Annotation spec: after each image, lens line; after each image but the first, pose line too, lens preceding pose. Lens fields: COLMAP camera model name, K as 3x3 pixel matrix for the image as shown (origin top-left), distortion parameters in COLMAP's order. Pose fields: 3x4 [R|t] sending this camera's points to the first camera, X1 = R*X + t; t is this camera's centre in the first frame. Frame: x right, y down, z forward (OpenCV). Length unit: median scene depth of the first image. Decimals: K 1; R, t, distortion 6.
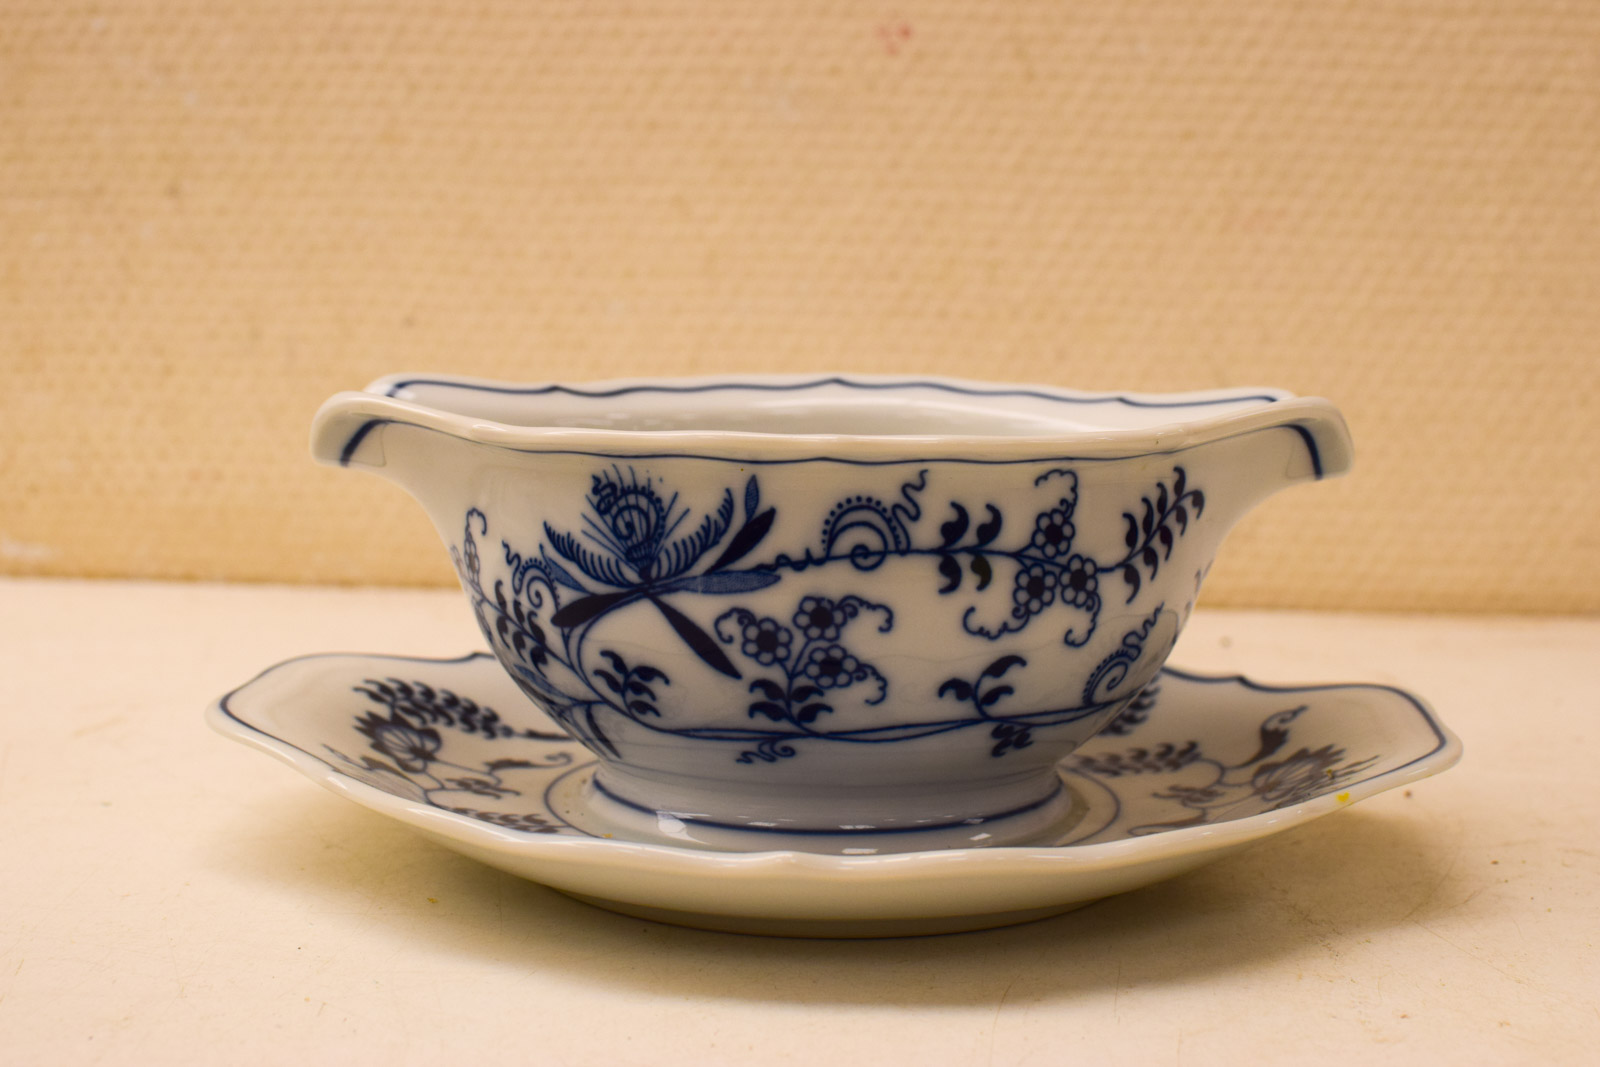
lens RADIAL K [[2436.0, 0, 803.7], [0, 2436.0, 526.2], [0, 0, 1]] dist [-0.181440, 0.000000]
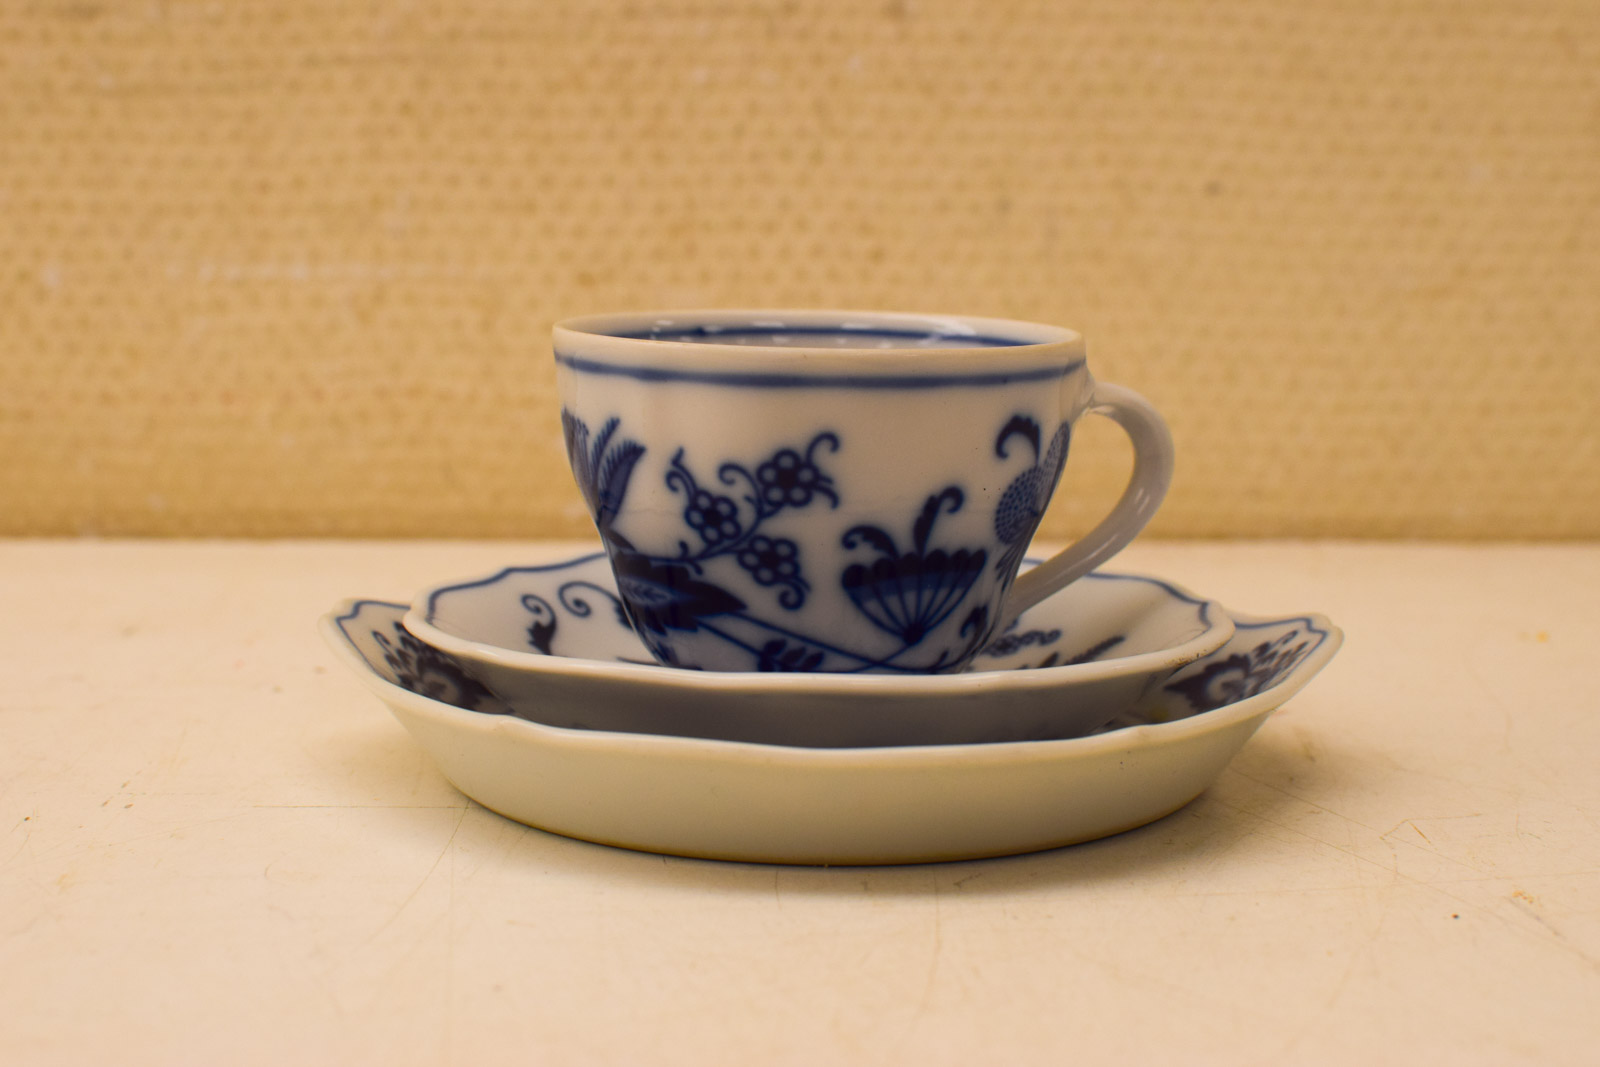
lens RADIAL K [[2436.0, 0, 791.3], [0, 2436.0, 538.1], [0, 0, 1]] dist [-0.181440, 0.000000]
pose [[0.994636, -0.020437, 0.101397, -0.380470], [0.021978, 0.999659, -0.014100, 0.032721], [-0.101075, 0.016253, 0.994746, 0.273340]]
